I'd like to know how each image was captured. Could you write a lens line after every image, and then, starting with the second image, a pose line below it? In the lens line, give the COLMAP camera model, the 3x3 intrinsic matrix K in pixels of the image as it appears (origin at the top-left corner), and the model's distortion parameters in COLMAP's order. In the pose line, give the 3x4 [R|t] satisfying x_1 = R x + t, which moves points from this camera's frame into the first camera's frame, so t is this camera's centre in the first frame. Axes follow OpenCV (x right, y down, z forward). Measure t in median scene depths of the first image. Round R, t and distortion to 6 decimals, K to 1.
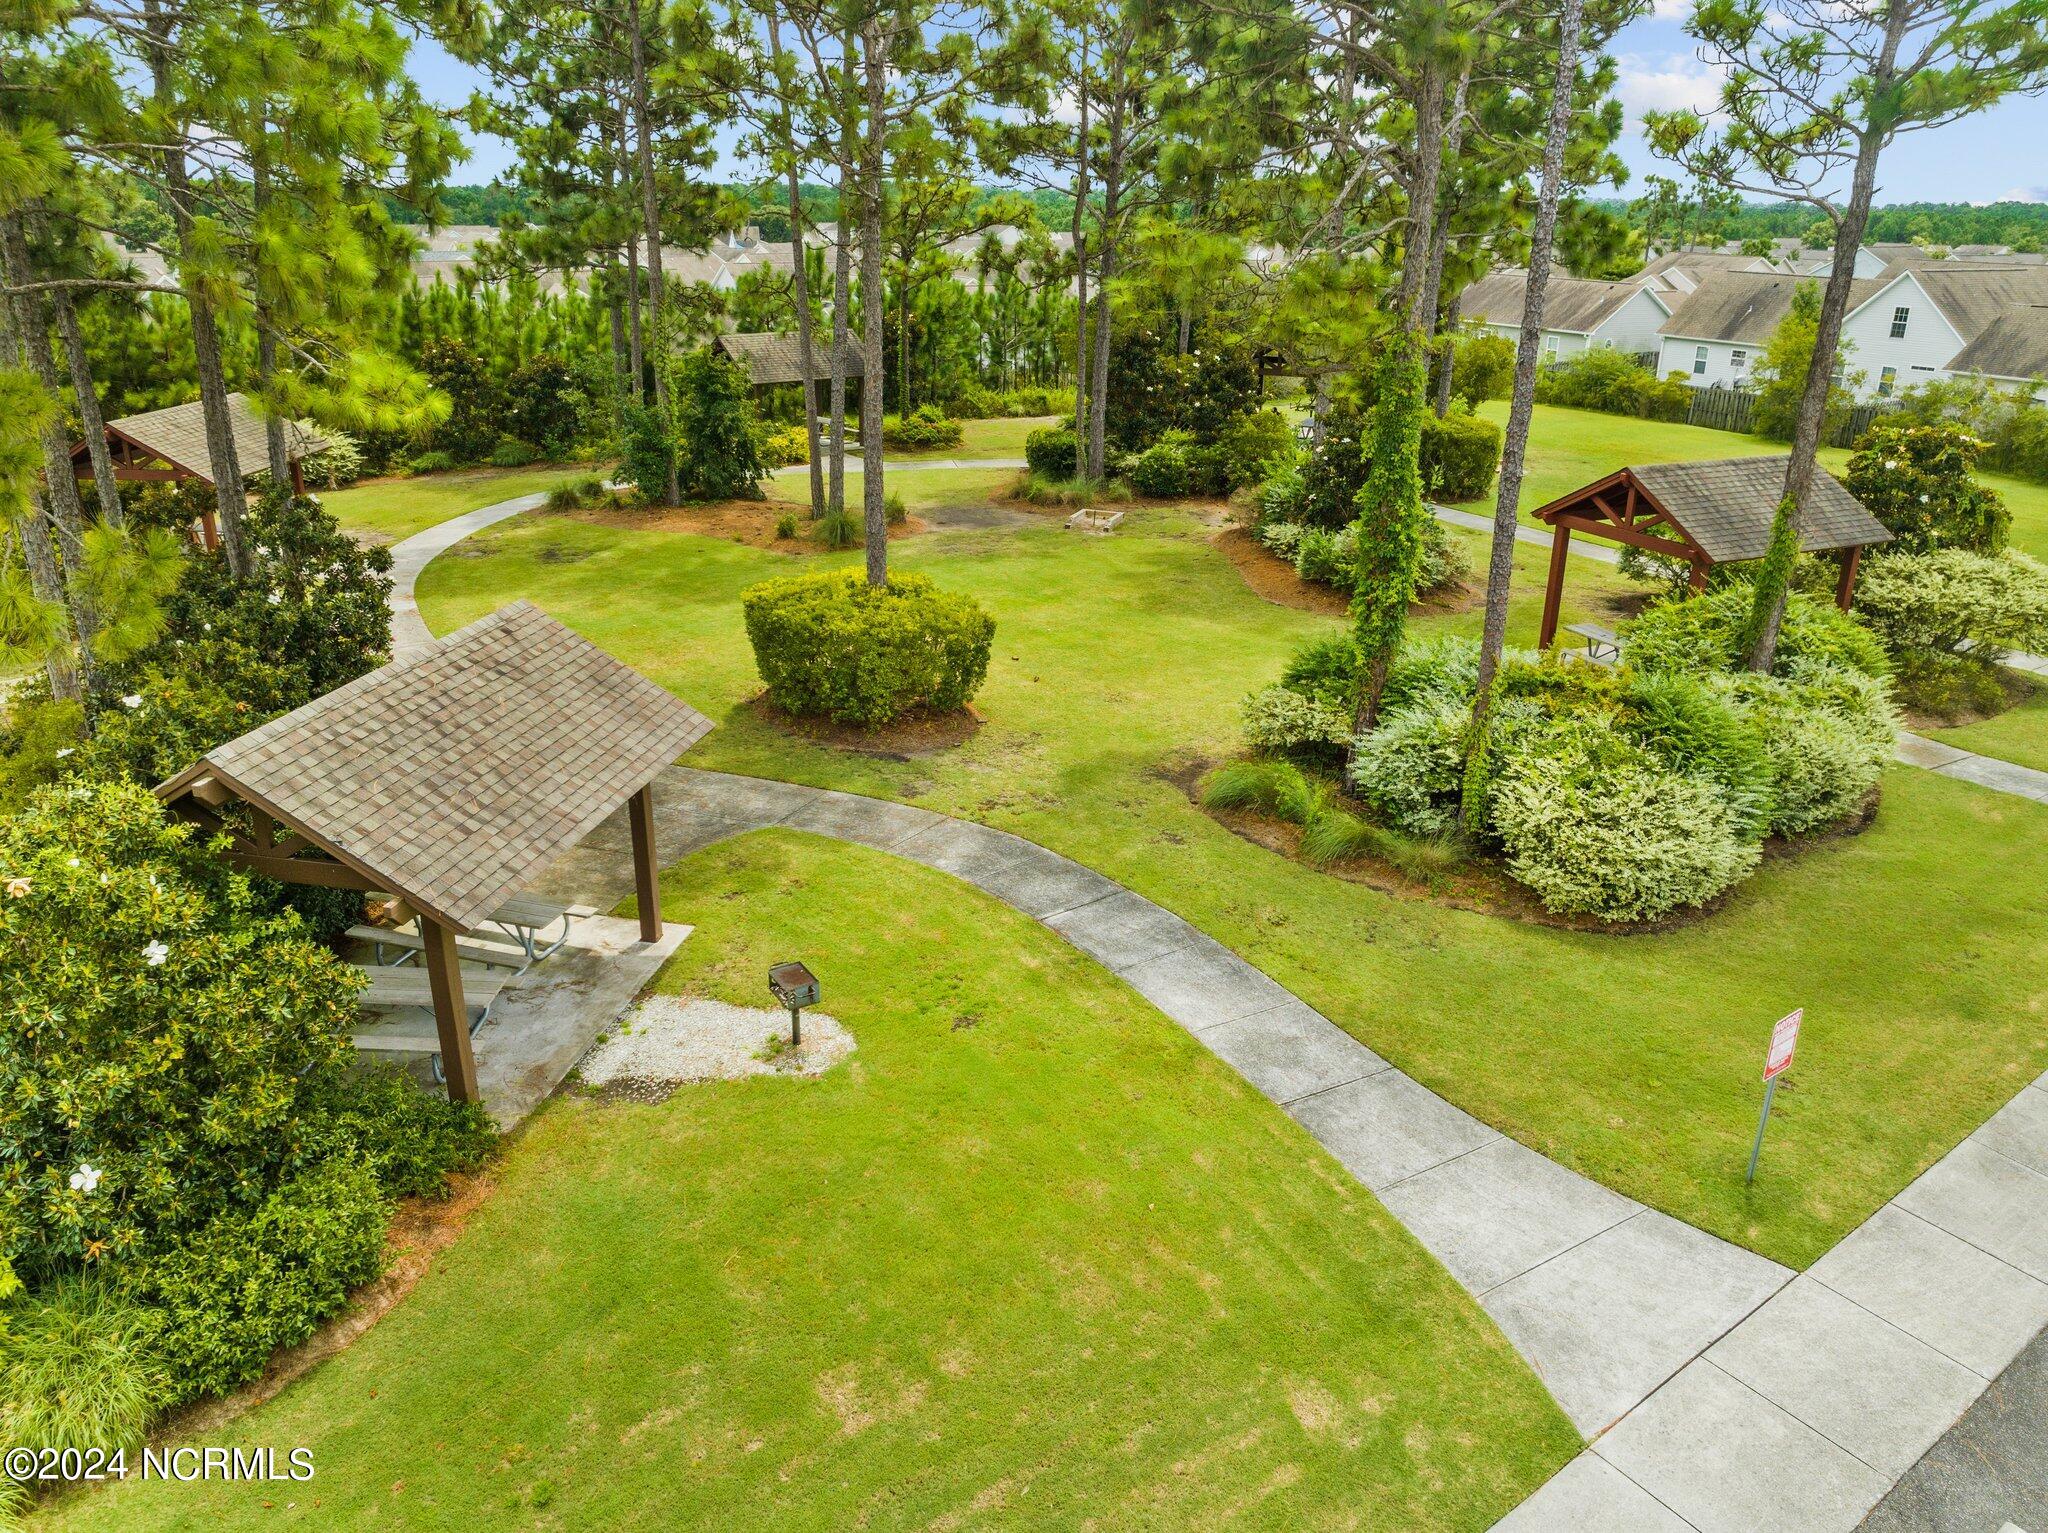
lens RADIAL K [[1421.7, 0, 1025.6], [0, 1421.7, 766.8], [0, 0, 1]] dist [-0.001859, -0.000967]
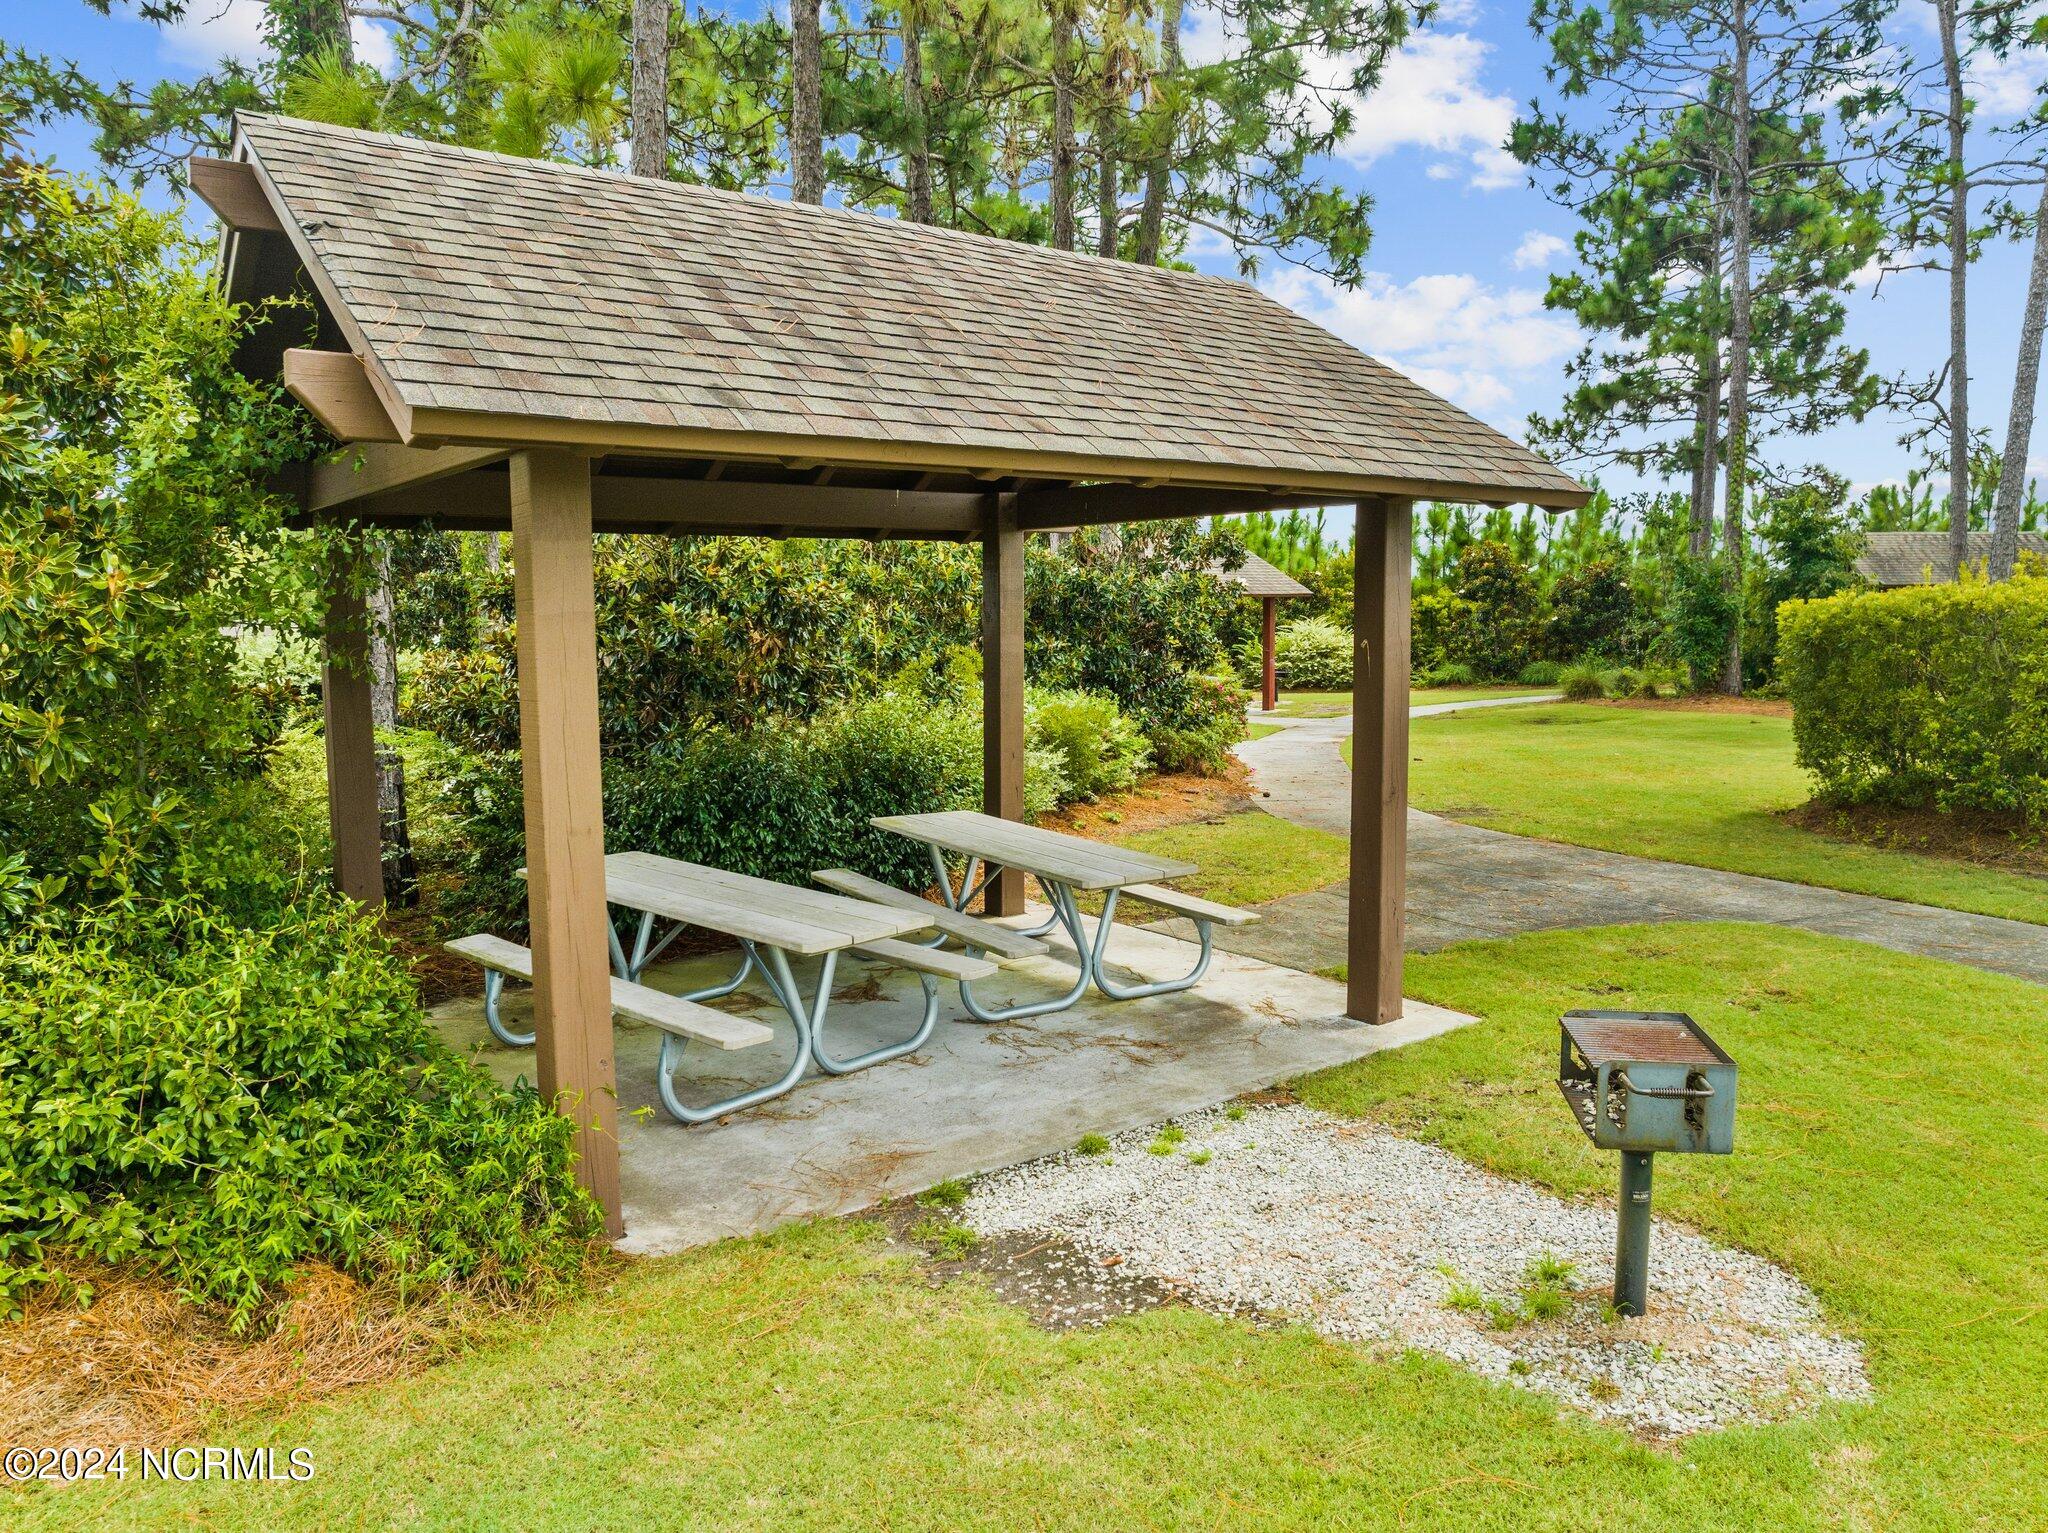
lens RADIAL K [[1440.8, 0, 1021.3], [0, 1440.8, 761.8], [0, 0, 1]] dist [0.001050, -0.001207]
pose [[0.744714, 0.040221, -0.666170, -0.065895], [-0.207360, 0.962724, -0.173682, 0.164056], [0.634352, 0.267480, 0.725294, 0.689265]]
